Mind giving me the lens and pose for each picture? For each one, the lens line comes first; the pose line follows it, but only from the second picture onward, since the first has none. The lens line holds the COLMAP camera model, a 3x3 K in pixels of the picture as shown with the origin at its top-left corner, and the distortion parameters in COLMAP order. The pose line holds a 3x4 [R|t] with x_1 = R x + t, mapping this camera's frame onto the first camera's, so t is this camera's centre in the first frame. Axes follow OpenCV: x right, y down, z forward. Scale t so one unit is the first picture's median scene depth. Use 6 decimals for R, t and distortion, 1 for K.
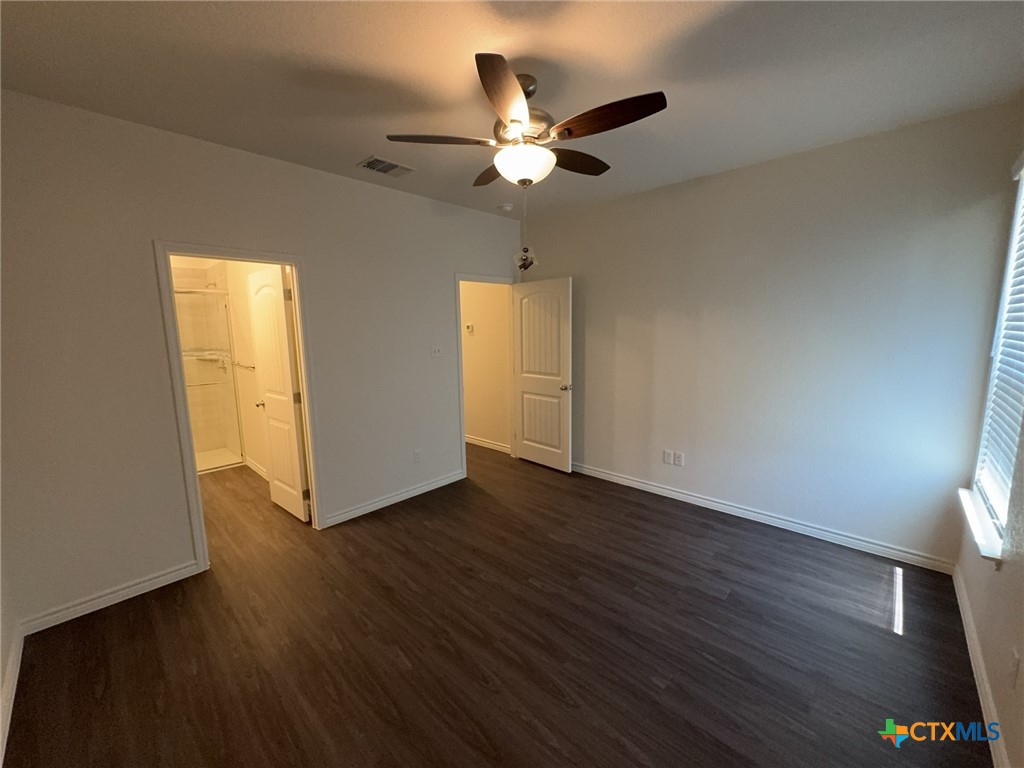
lens RADIAL K [[409.2, 0, 508.1], [0, 409.2, 384.0], [0, 0, 1]] dist [-0.000174, -0.000129]
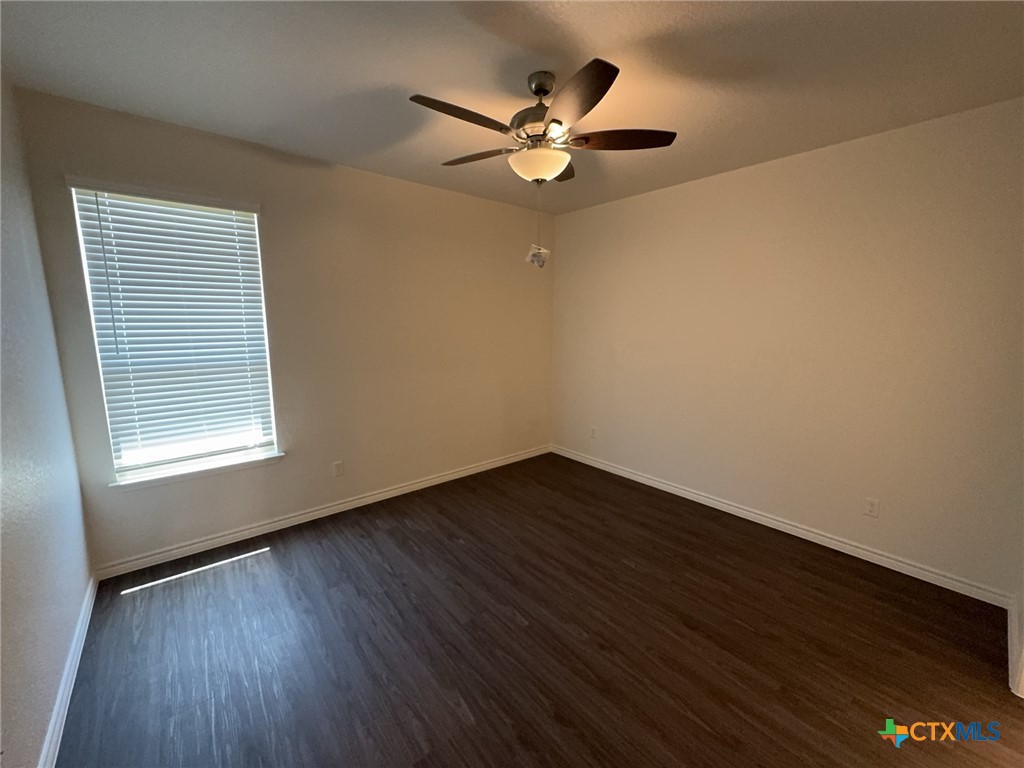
lens RADIAL K [[409.2, 0, 508.1], [0, 409.2, 384.0], [0, 0, 1]] dist [-0.000174, -0.000129]
pose [[-0.992386, -0.007633, 0.122932, -0.010744], [0.029089, 0.955320, 0.294138, -0.276139], [-0.119685, 0.295474, -0.947824, 1.868927]]
